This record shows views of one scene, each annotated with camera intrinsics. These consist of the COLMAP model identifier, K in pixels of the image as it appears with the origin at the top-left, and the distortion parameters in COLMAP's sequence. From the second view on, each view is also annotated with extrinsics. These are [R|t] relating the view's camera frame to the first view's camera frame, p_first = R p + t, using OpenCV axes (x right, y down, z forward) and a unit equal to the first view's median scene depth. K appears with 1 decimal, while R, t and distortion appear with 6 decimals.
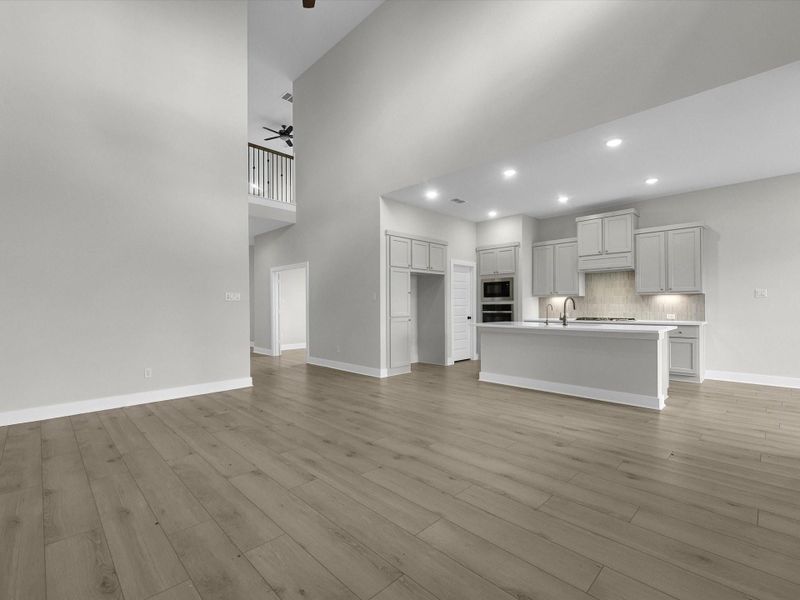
lens RADIAL K [[371.1, 0, 403.8], [0, 371.1, 302.7], [0, 0, 1]] dist [0.000778, 0.000340]
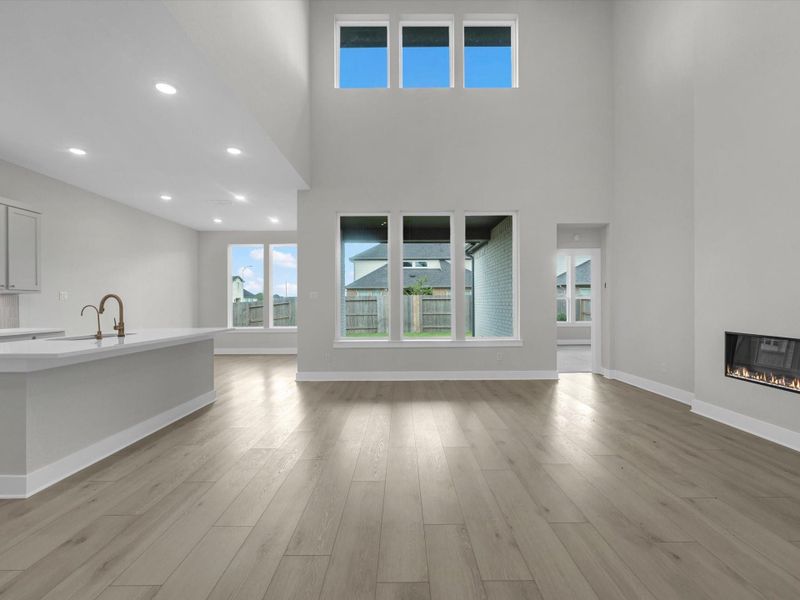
lens RADIAL K [[371.1, 0, 403.8], [0, 371.1, 302.7], [0, 0, 1]] dist [0.000778, 0.000340]
pose [[-0.709117, 0.012047, 0.704988, -0.316465], [0.005772, 0.999920, -0.011281, 0.007888], [-0.705067, -0.003931, -0.709130, 0.879851]]
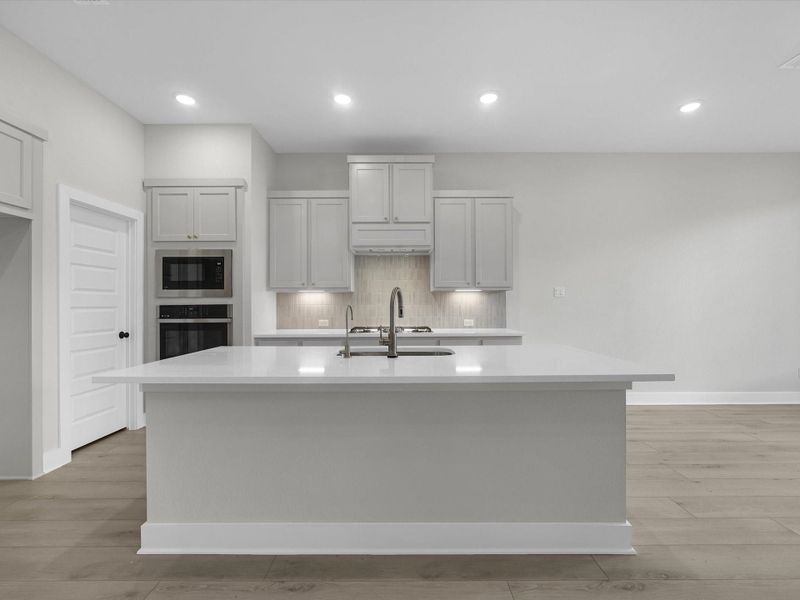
lens RADIAL K [[366.1, 0, 398.6], [0, 366.1, 304.0], [0, 0, 1]] dist [0.000447, 0.000041]
pose [[0.710773, 0.005323, 0.703401, 0.124900], [-0.006324, 0.999979, -0.001176, 0.002753], [-0.703393, -0.003613, 0.710792, 0.562221]]
